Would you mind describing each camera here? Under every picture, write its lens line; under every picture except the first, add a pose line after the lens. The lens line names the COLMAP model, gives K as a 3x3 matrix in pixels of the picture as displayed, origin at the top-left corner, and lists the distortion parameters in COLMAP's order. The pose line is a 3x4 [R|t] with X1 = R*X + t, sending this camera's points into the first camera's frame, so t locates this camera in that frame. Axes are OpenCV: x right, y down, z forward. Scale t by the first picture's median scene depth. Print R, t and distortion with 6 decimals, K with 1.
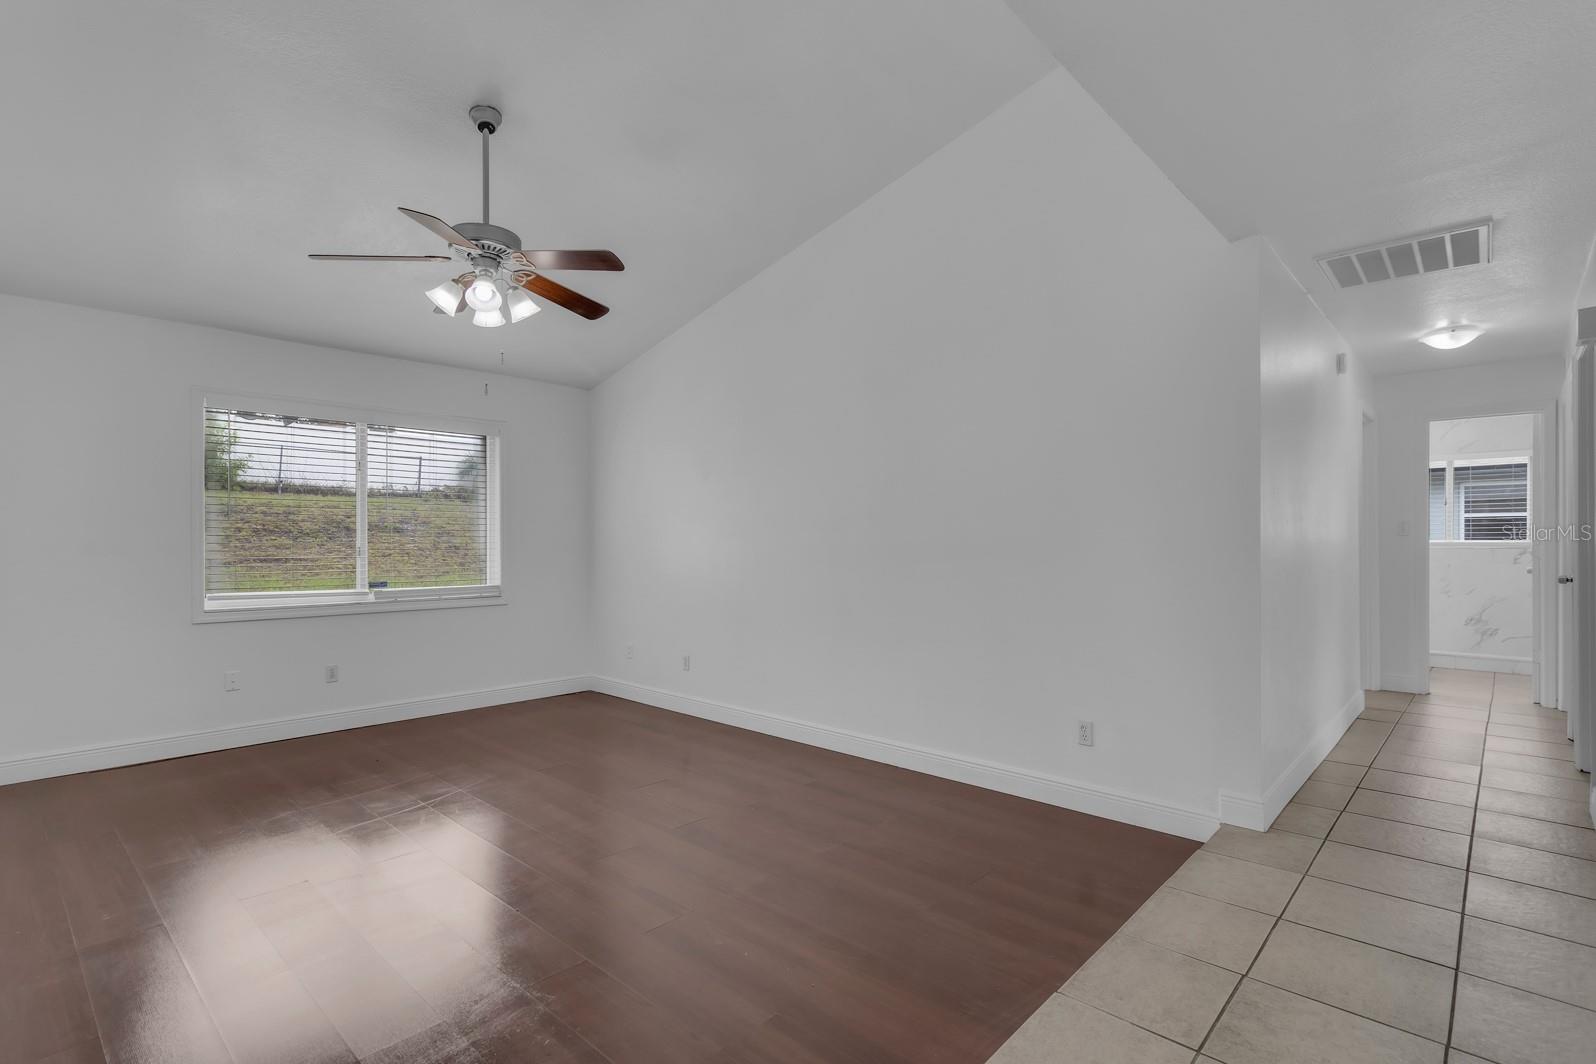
lens RADIAL K [[764.8, 0, 802.7], [0, 764.8, 543.5], [0, 0, 1]] dist [0.000803, 0.000149]
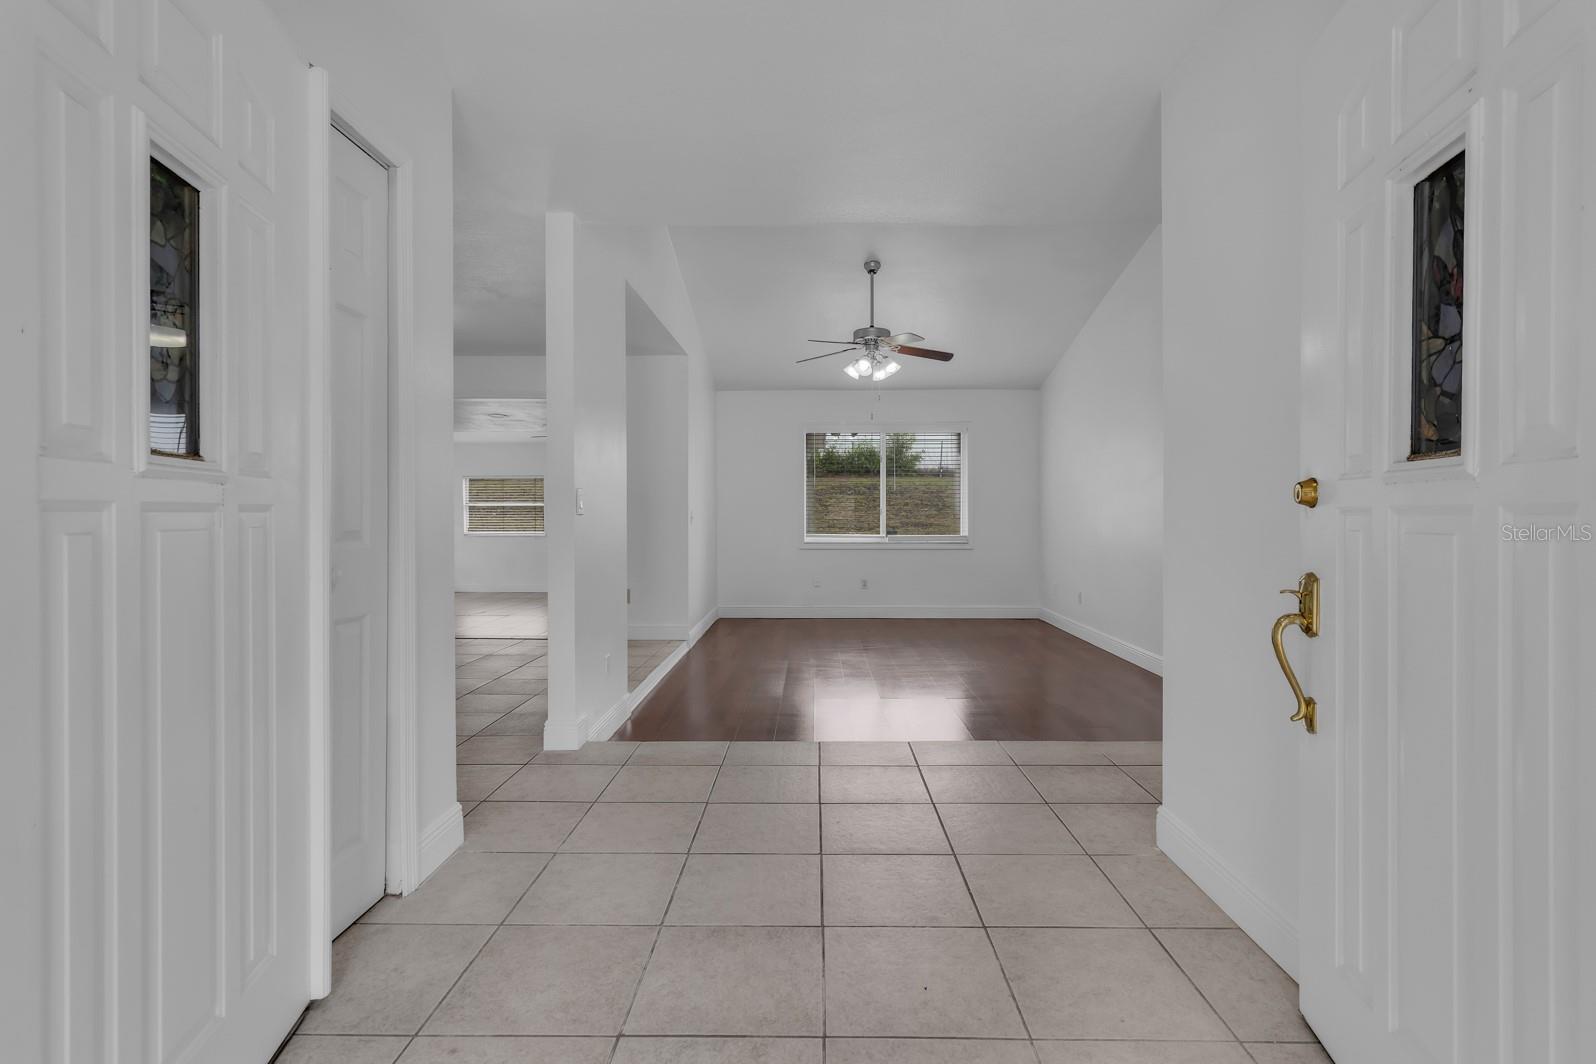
lens RADIAL K [[744.5, 0, 798.0], [0, 744.5, 532.0], [0, 0, 1]] dist [-0.002034, 0.000040]
pose [[0.659397, 0.014312, -0.751658, 0.505958], [-0.000120, 0.999821, 0.018932, 0.023811], [0.751795, -0.012393, 0.659281, -0.188779]]
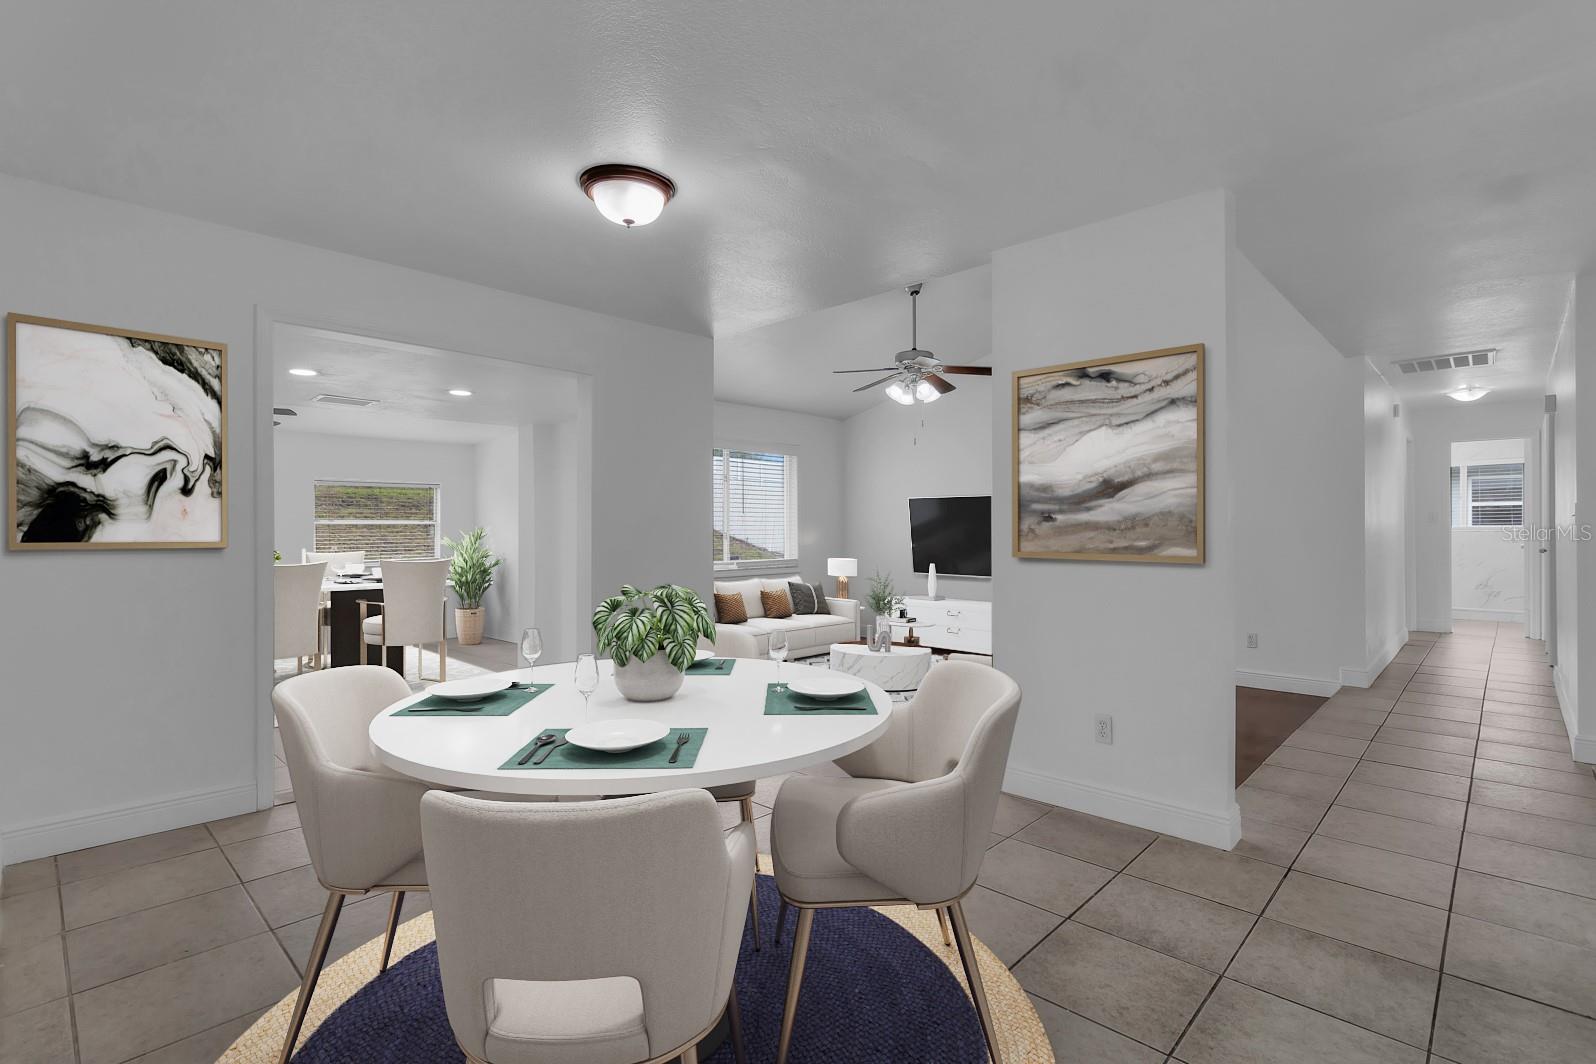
lens RADIAL K [[744.5, 0, 798.0], [0, 744.5, 532.0], [0, 0, 1]] dist [-0.002034, 0.000040]
pose [[0.999789, -0.003027, -0.020309, -0.409647], [0.003081, 0.999992, 0.002660, 0.000328], [0.020301, -0.002722, 0.999790, -0.453464]]
